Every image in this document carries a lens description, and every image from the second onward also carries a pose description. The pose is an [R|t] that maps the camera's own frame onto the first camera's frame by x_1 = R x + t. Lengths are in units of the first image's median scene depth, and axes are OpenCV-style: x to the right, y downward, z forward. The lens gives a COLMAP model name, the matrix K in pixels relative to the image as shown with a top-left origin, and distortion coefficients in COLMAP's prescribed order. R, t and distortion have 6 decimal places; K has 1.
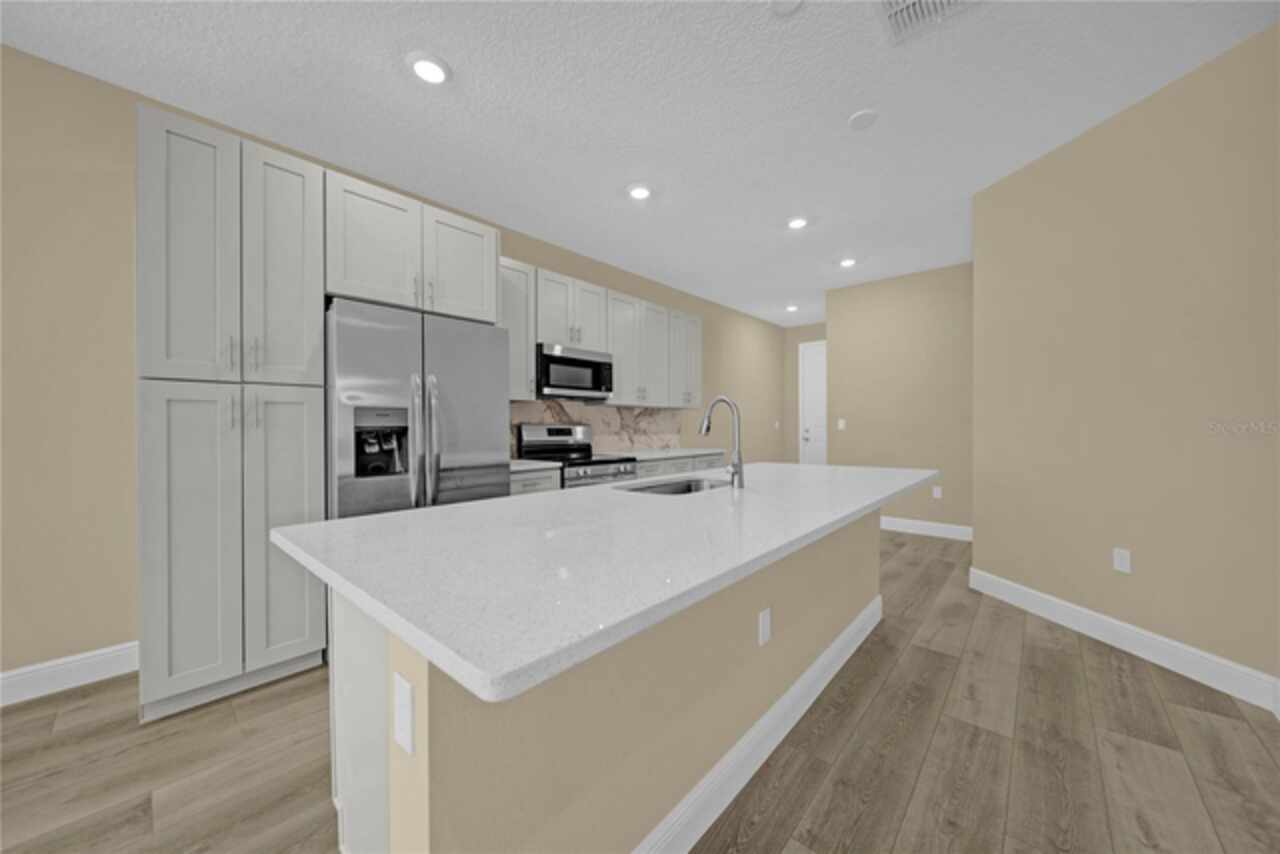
lens RADIAL K [[451.6, 0, 642.6], [0, 451.6, 433.9], [0, 0, 1]] dist [-0.001834, 0.000458]
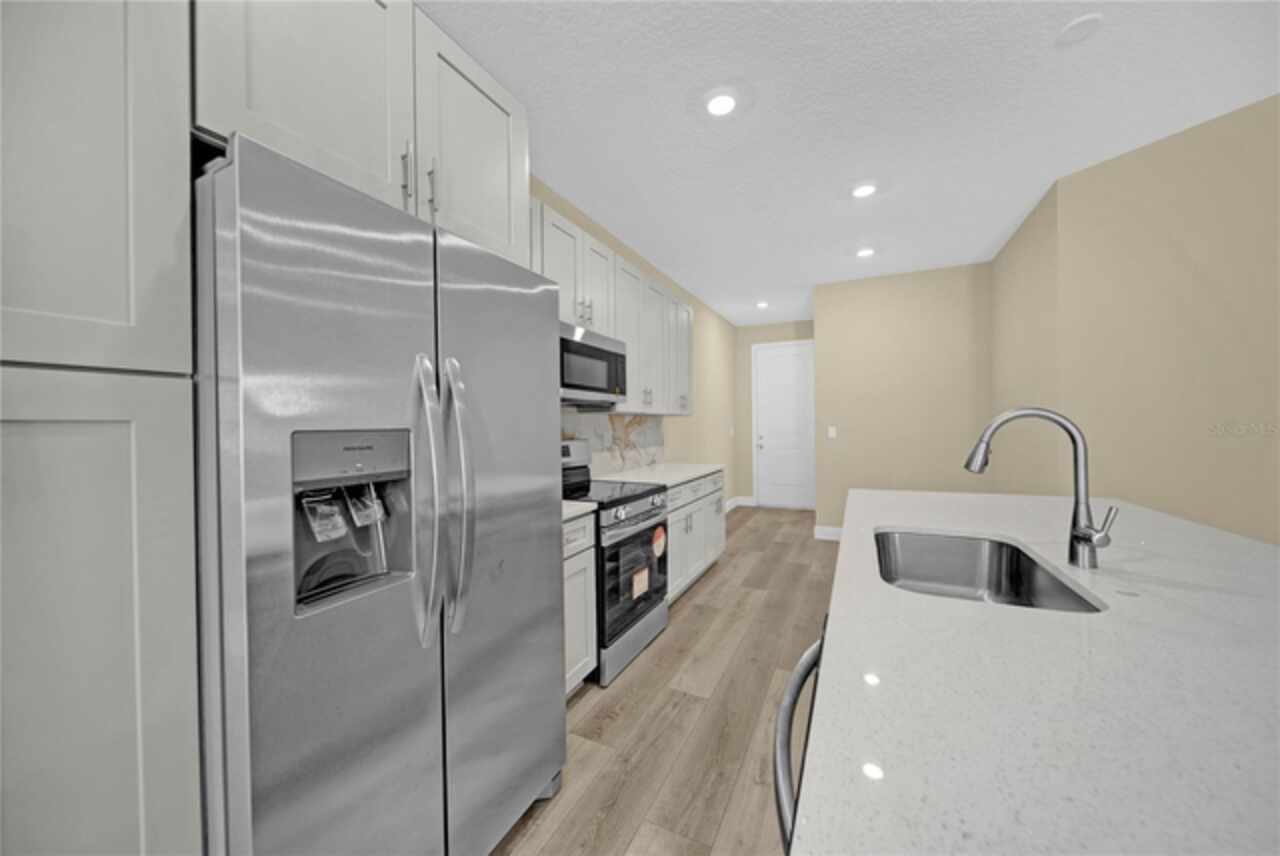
lens RADIAL K [[451.6, 0, 640.1], [0, 451.6, 429.7], [0, 0, 1]] dist [-0.001834, 0.000458]
pose [[0.960703, -0.008968, 0.277435, -0.248846], [0.012173, 0.999878, -0.009833, -0.029512], [-0.277313, 0.012824, 0.960694, 0.296566]]
